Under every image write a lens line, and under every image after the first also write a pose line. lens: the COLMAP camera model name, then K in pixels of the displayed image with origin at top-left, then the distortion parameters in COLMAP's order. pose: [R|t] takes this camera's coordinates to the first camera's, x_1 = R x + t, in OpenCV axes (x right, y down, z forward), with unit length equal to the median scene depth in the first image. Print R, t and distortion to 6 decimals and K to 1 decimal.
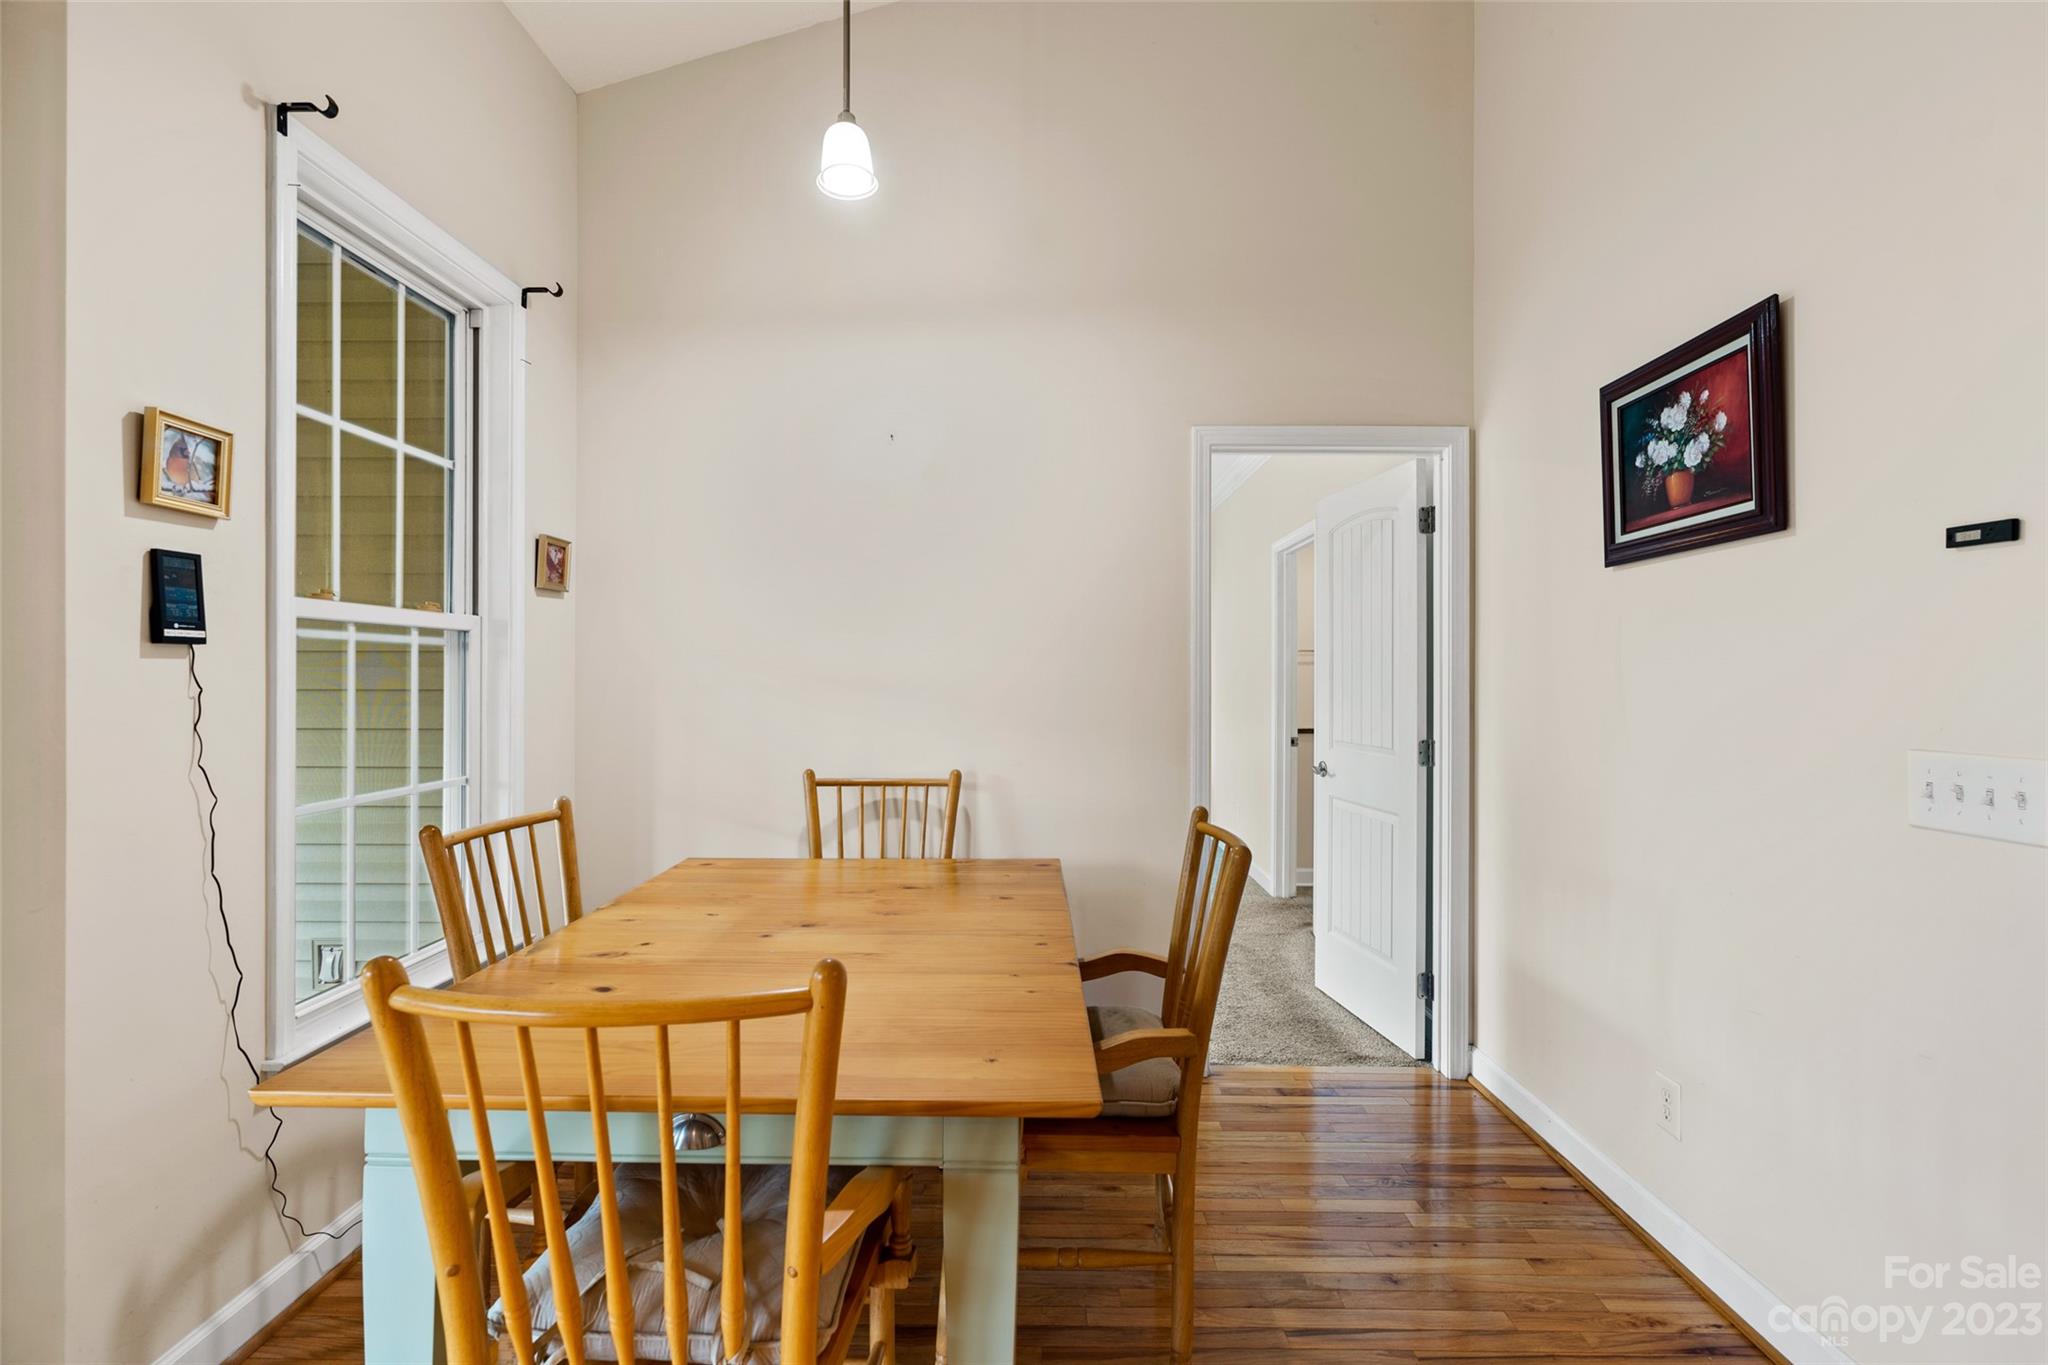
lens RADIAL K [[924.0, 0, 1025.3], [0, 924.0, 671.4], [0, 0, 1]] dist [-0.008946, 0.000851]
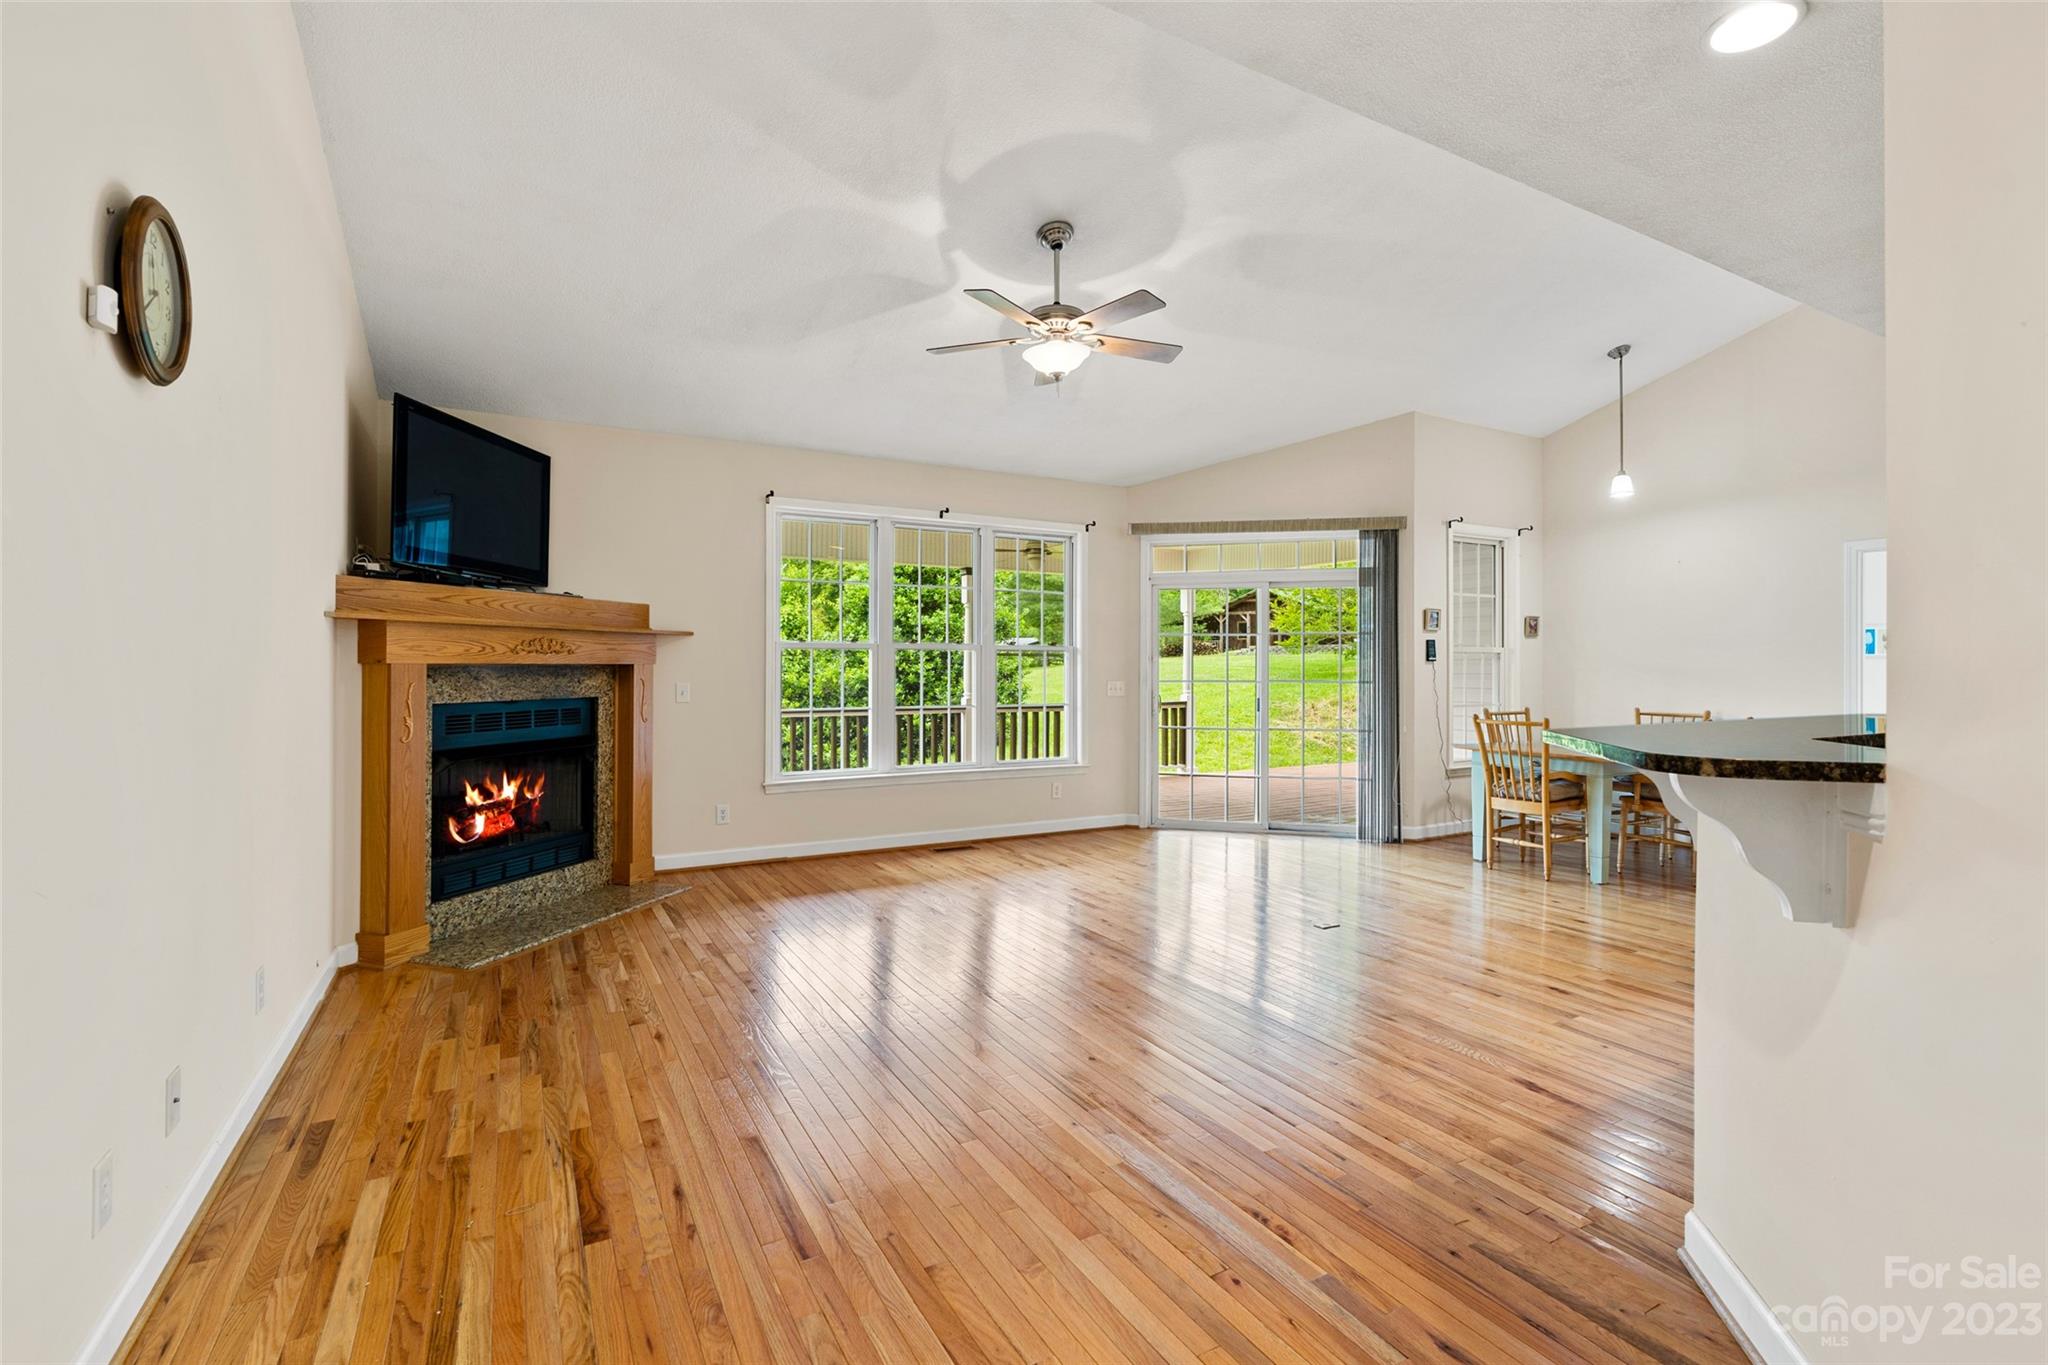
lens RADIAL K [[928.3, 0, 1029.6], [0, 928.3, 662.0], [0, 0, 1]] dist [-0.009720, 0.000623]
pose [[0.499496, -0.003491, -0.866309, 1.222242], [0.004850, 0.999987, -0.001233, -0.018809], [0.866302, -0.003586, 0.499507, -1.802448]]
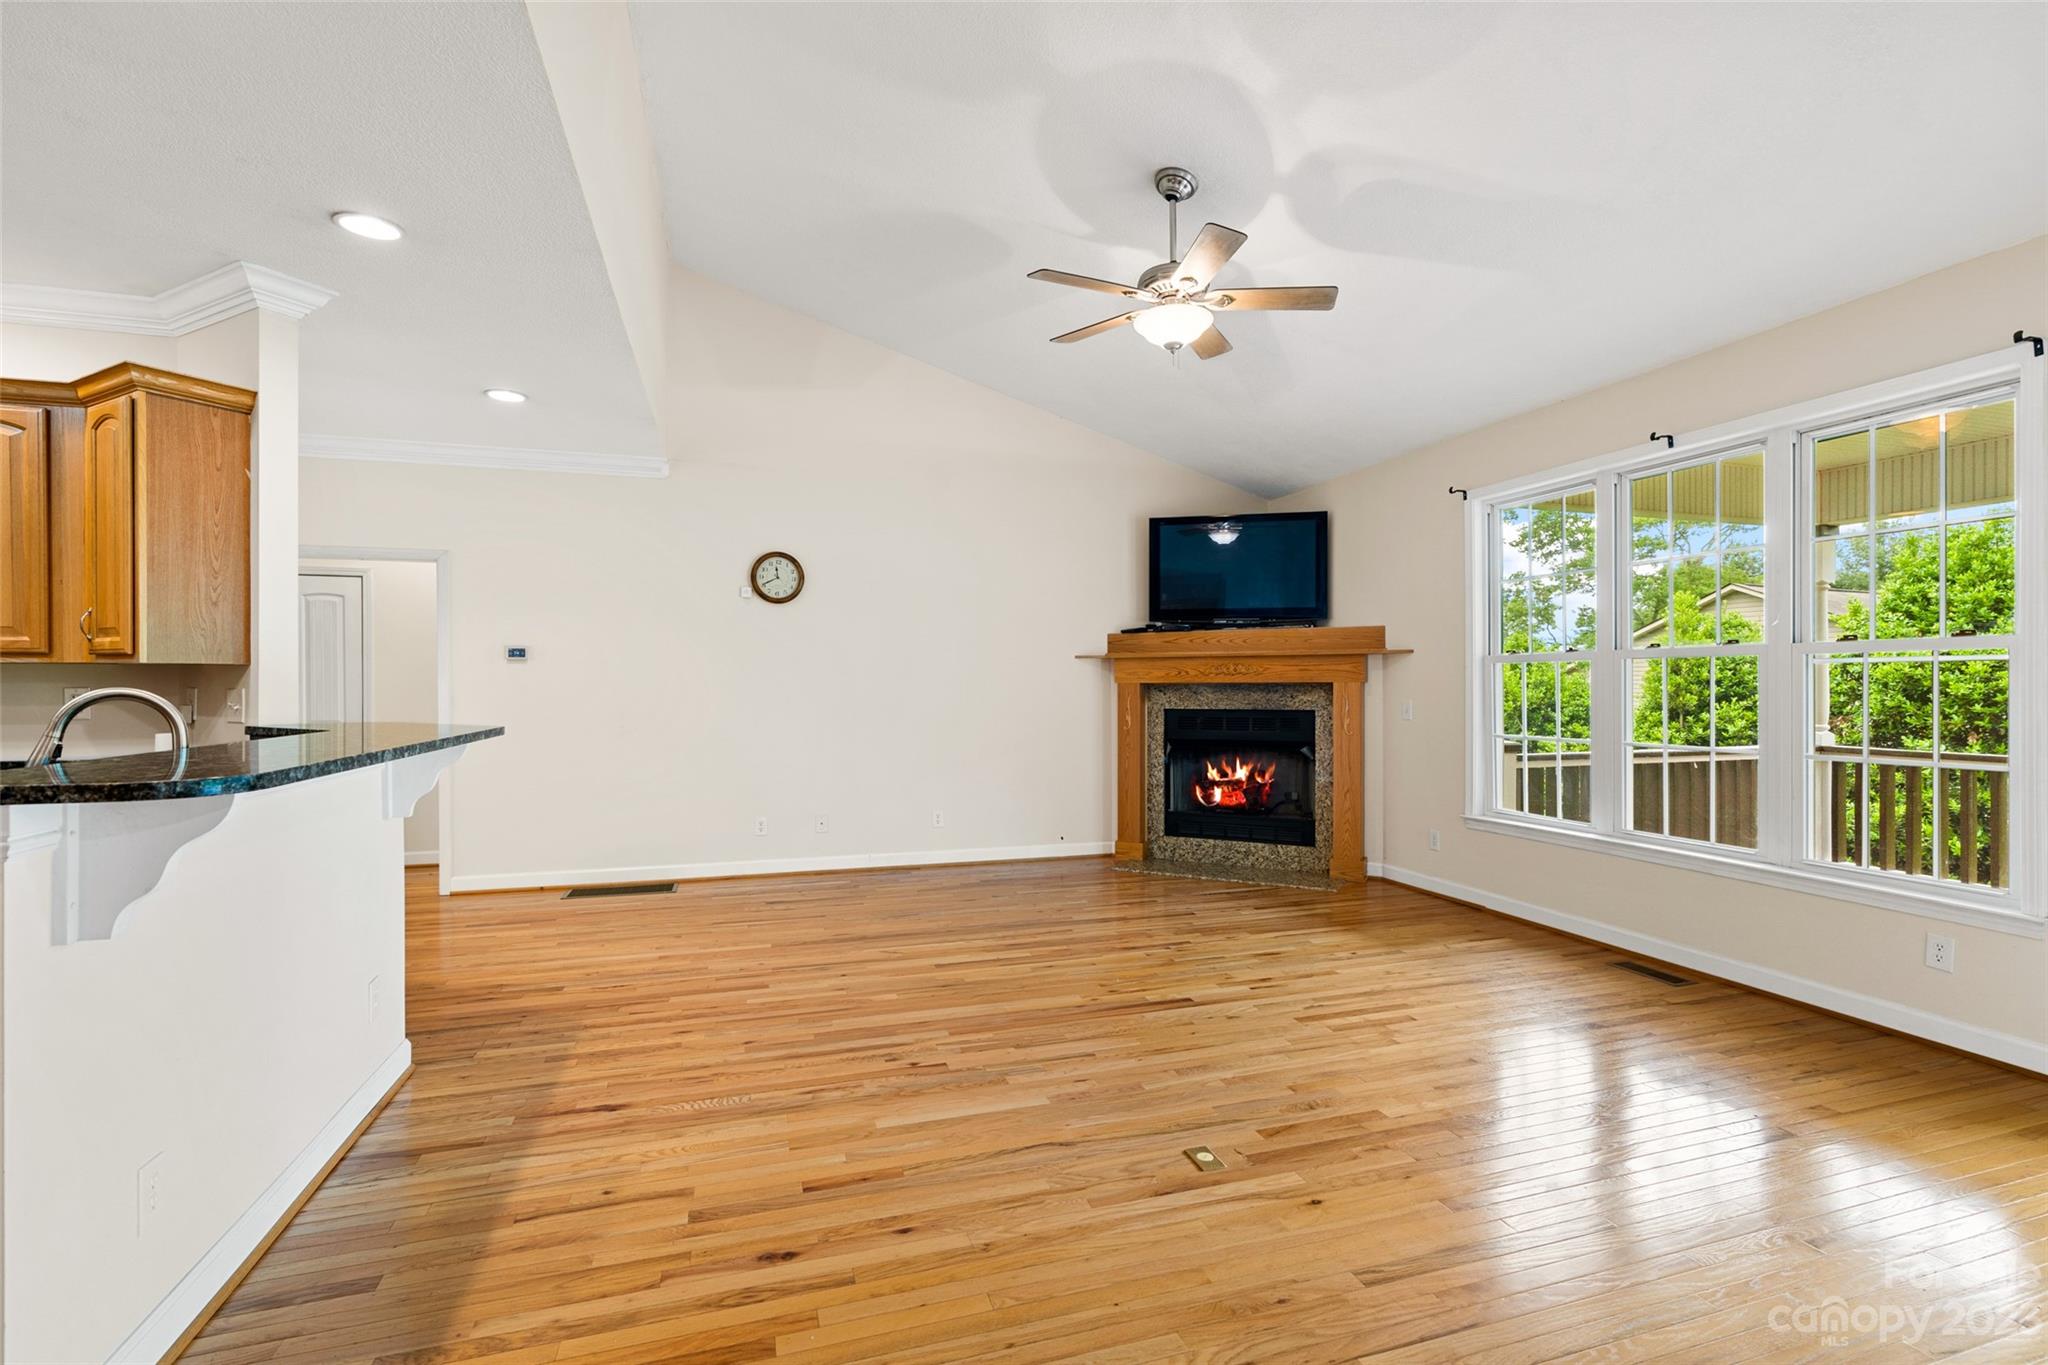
lens RADIAL K [[924.8, 0, 1030.3], [0, 924.8, 685.7], [0, 0, 1]] dist [-0.007985, 0.001386]
pose [[-0.949620, -0.000093, -0.313402, 0.400370], [0.001668, 0.999984, -0.005351, -0.000750], [0.313398, -0.005604, -0.949605, 0.547375]]
